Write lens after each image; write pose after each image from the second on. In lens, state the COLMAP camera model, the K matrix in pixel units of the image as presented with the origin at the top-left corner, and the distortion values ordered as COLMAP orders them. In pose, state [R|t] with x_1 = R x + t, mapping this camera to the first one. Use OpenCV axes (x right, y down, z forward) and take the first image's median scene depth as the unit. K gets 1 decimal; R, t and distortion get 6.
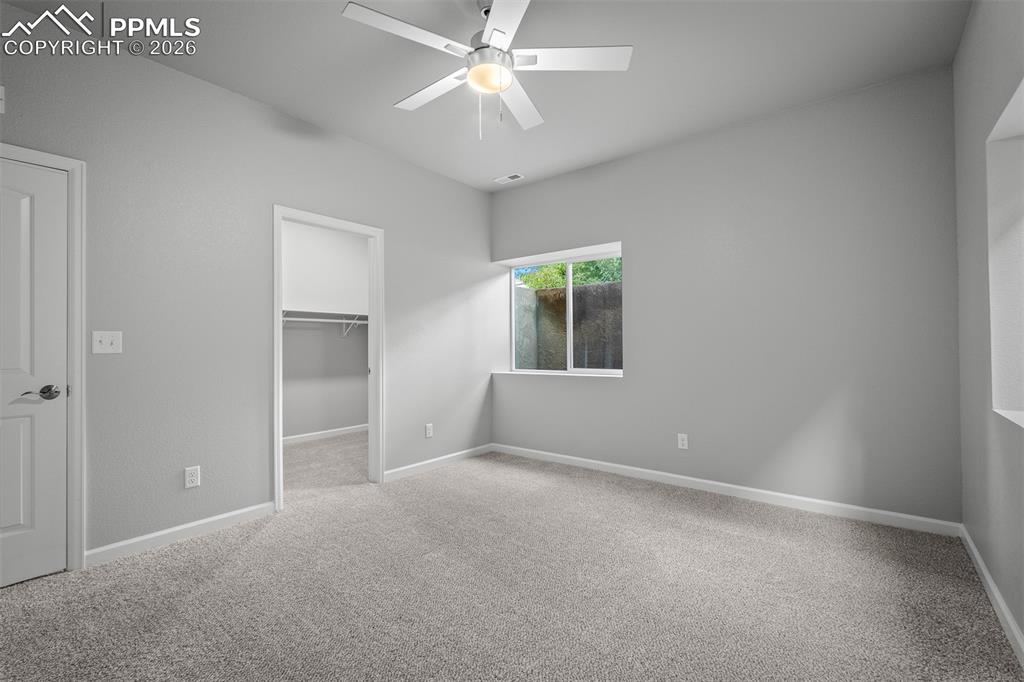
lens RADIAL K [[448.1, 0, 508.3], [0, 448.1, 339.1], [0, 0, 1]] dist [-0.002405, -0.000135]
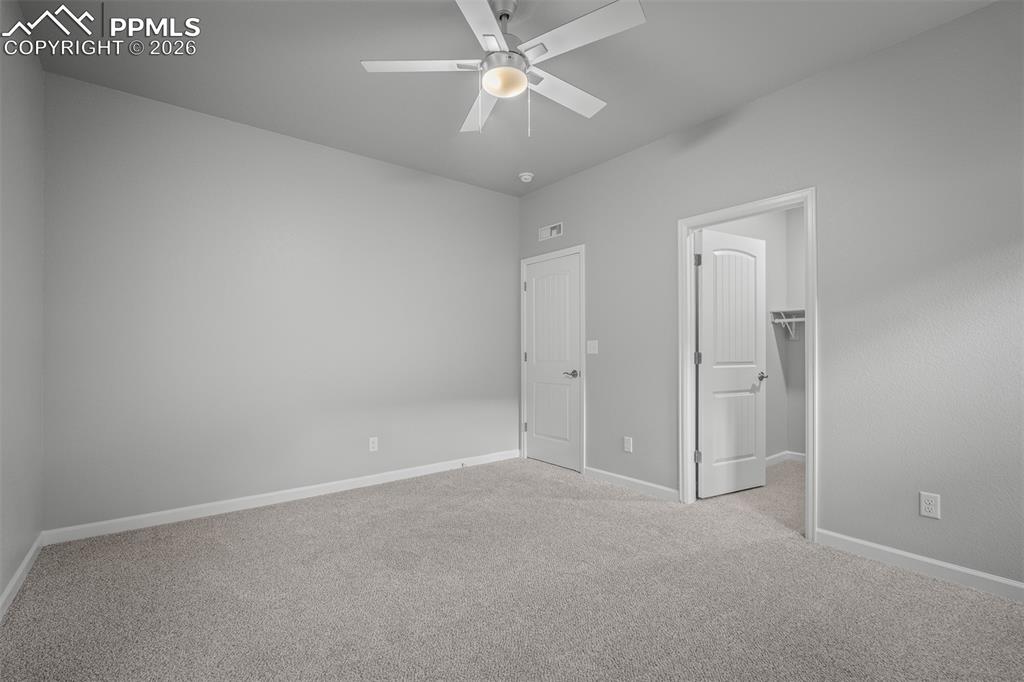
lens RADIAL K [[456.3, 0, 512.3], [0, 456.3, 343.3], [0, 0, 1]] dist [-0.003626, -0.000323]
pose [[-0.216617, -0.011503, -0.976189, 0.829673], [0.009309, 0.999861, -0.013848, 0.013385], [0.976212, -0.012087, -0.216480, 1.062052]]
